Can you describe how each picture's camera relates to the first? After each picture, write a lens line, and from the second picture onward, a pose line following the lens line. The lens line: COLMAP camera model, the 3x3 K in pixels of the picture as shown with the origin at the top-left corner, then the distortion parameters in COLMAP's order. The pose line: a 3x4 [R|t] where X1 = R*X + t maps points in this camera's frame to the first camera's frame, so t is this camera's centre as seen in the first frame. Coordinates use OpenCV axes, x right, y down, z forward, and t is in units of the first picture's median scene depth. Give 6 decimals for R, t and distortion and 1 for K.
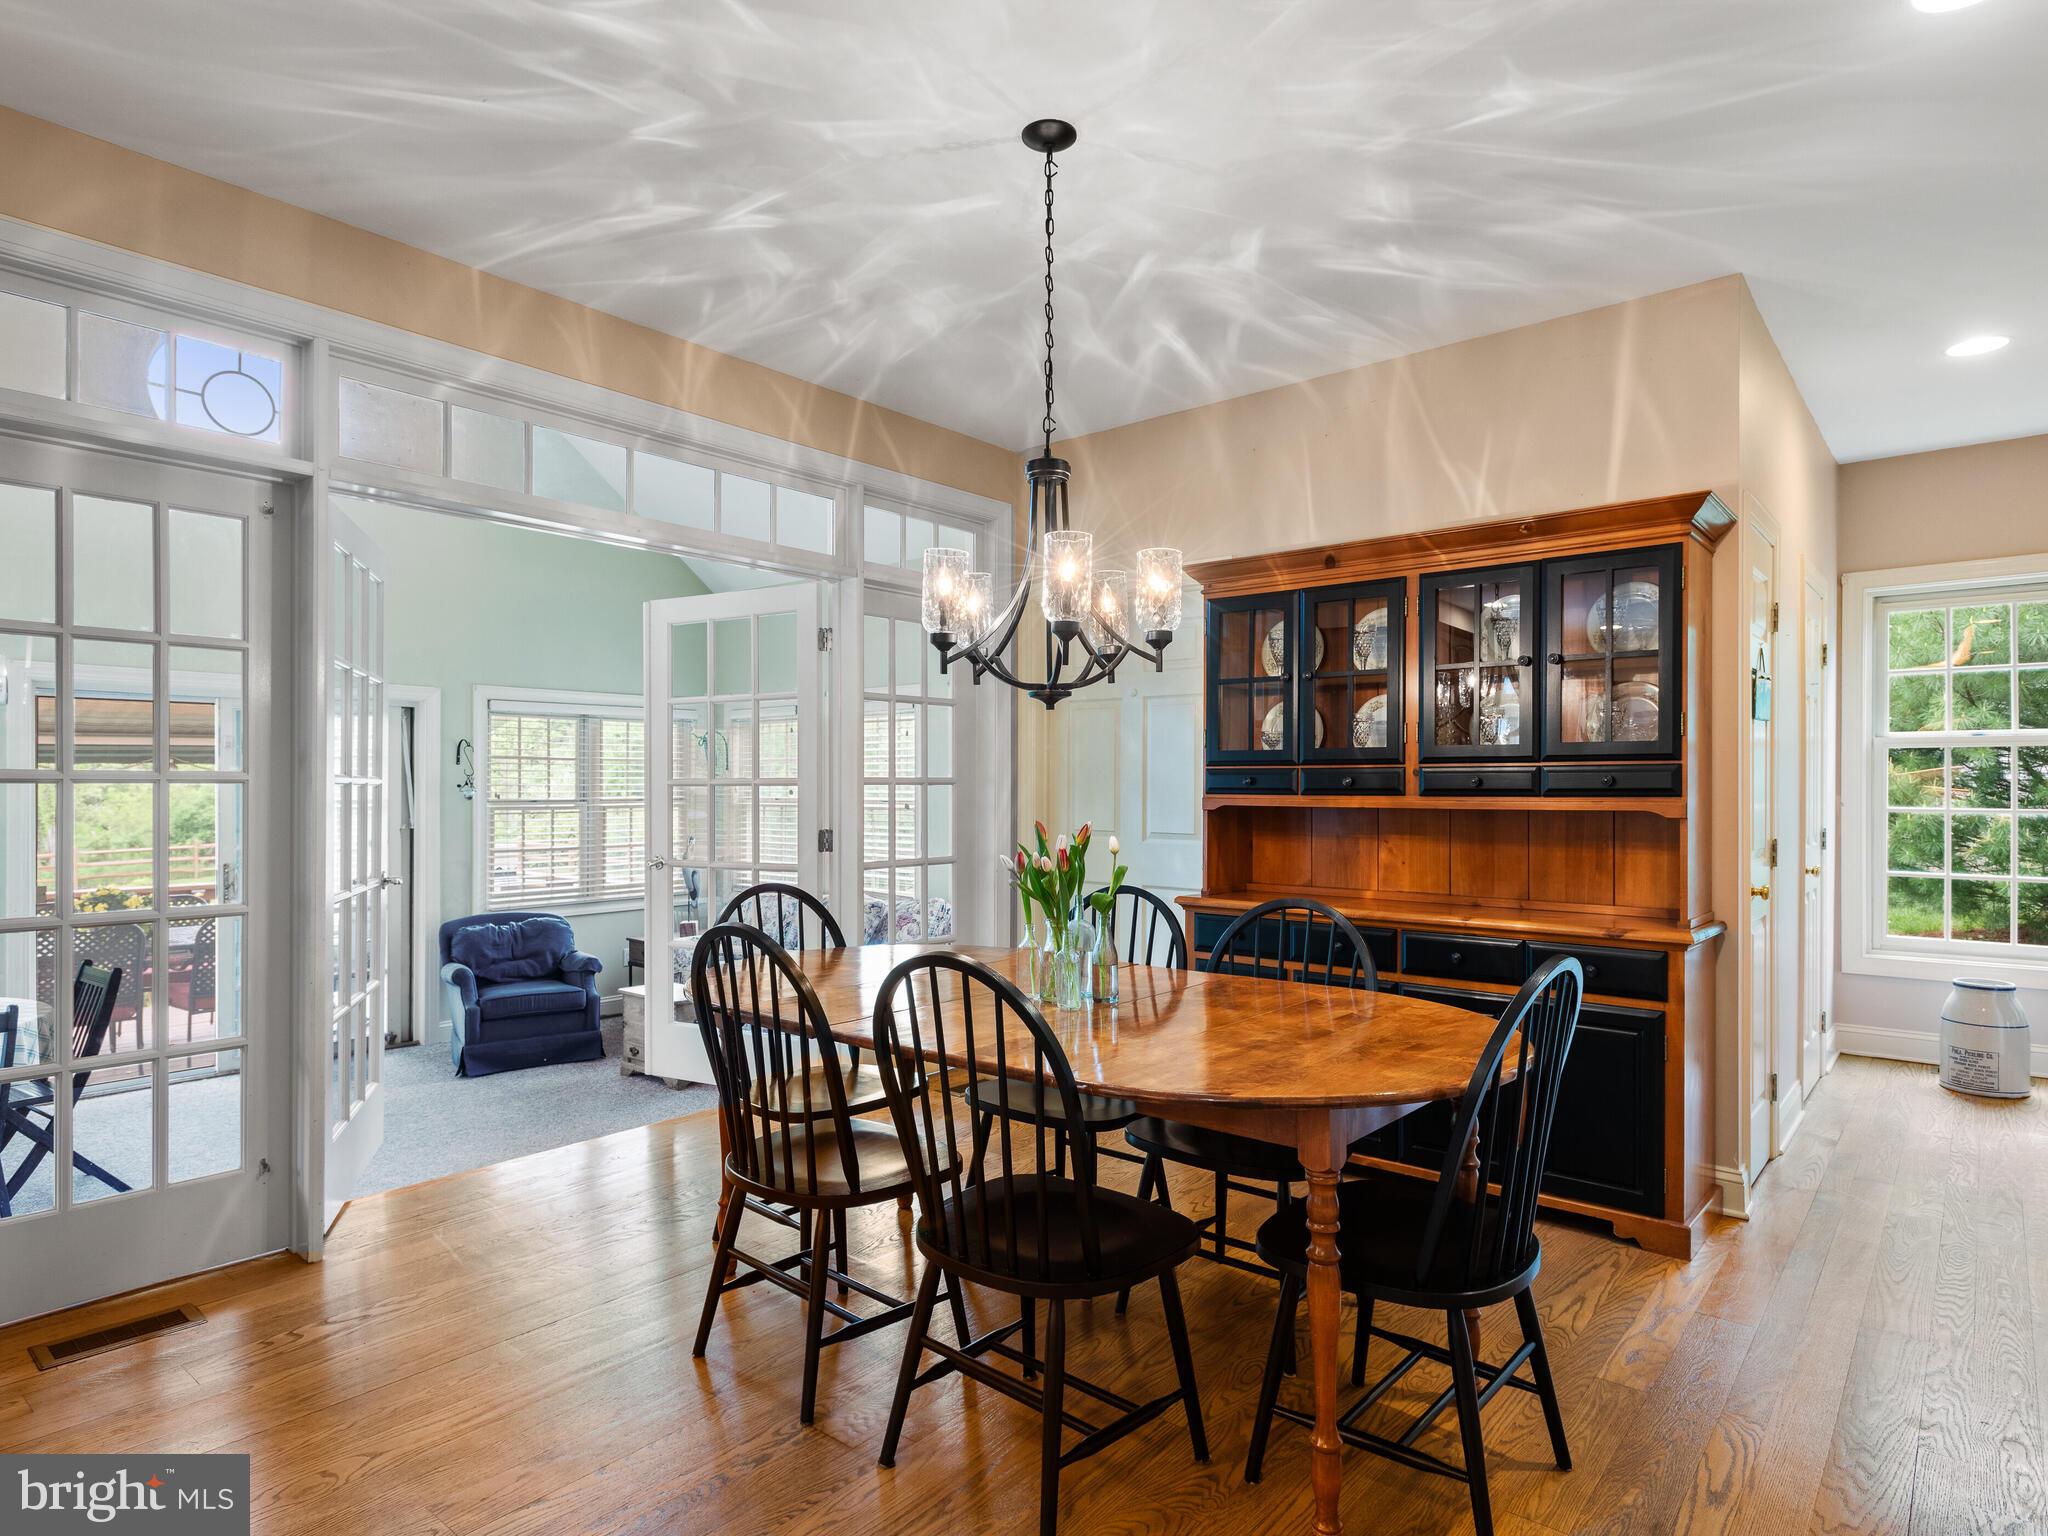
lens RADIAL K [[1143.6, 0, 997.2], [0, 1143.6, 769.8], [0, 0, 1]] dist [0.019401, 0.000400]
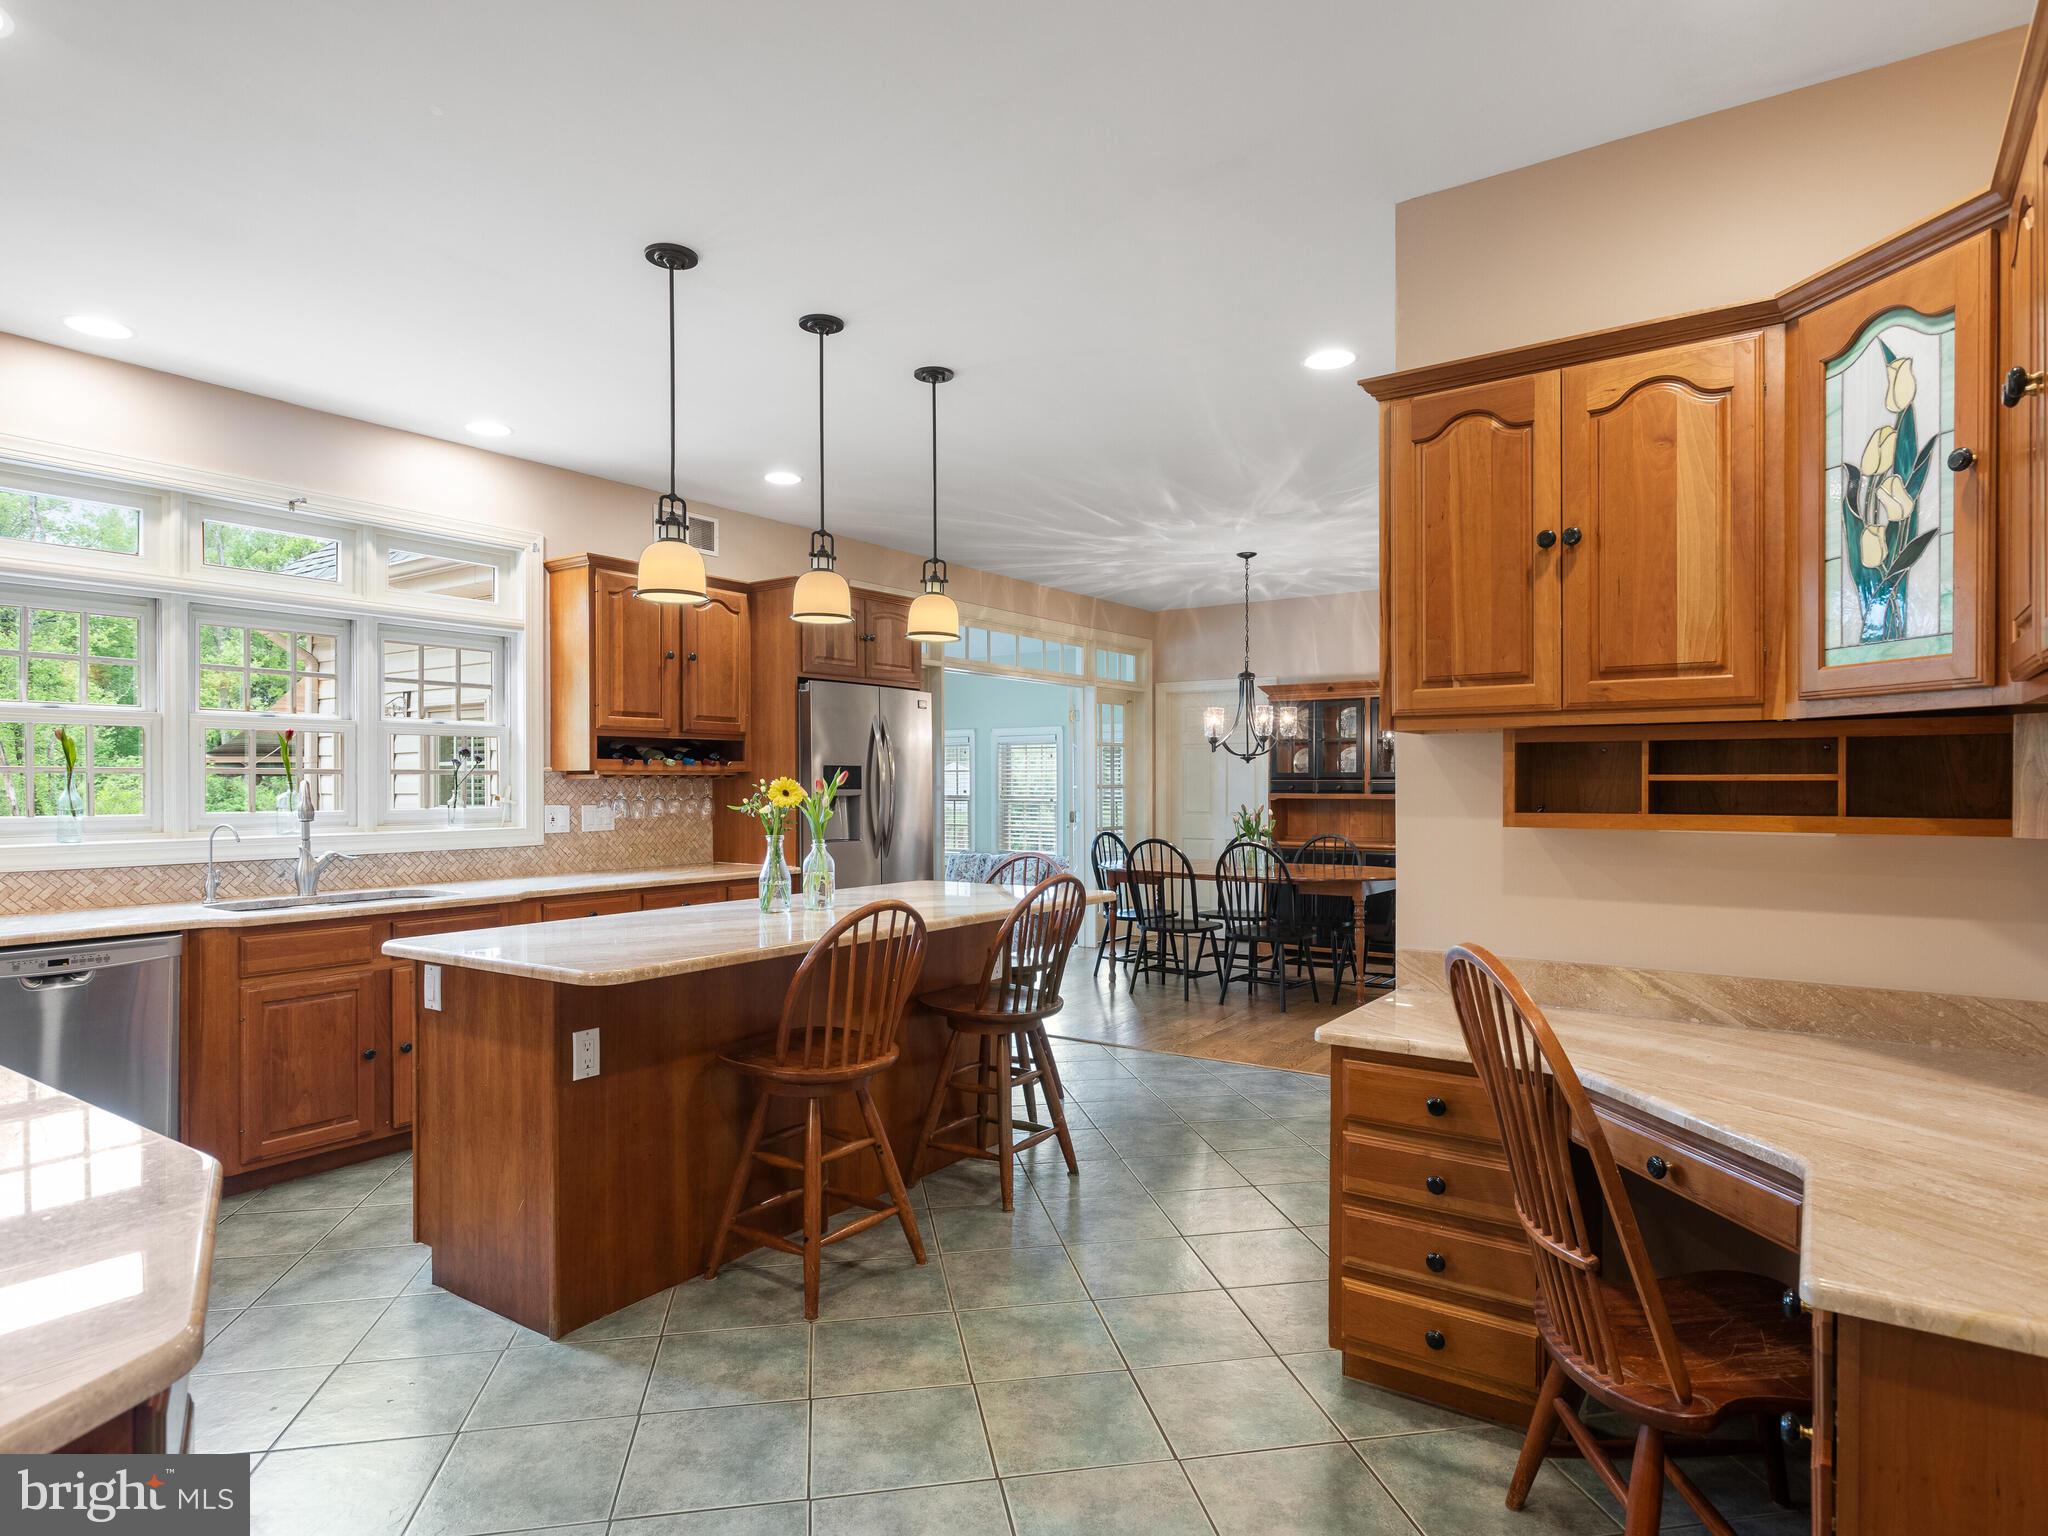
lens RADIAL K [[1143.6, 0, 997.2], [0, 1143.6, 769.8], [0, 0, 1]] dist [0.019401, 0.000400]
pose [[0.996308, -0.005326, 0.085685, -0.559505], [0.004633, 0.999955, 0.008282, -0.046518], [-0.085726, -0.007854, 0.996288, -1.191939]]
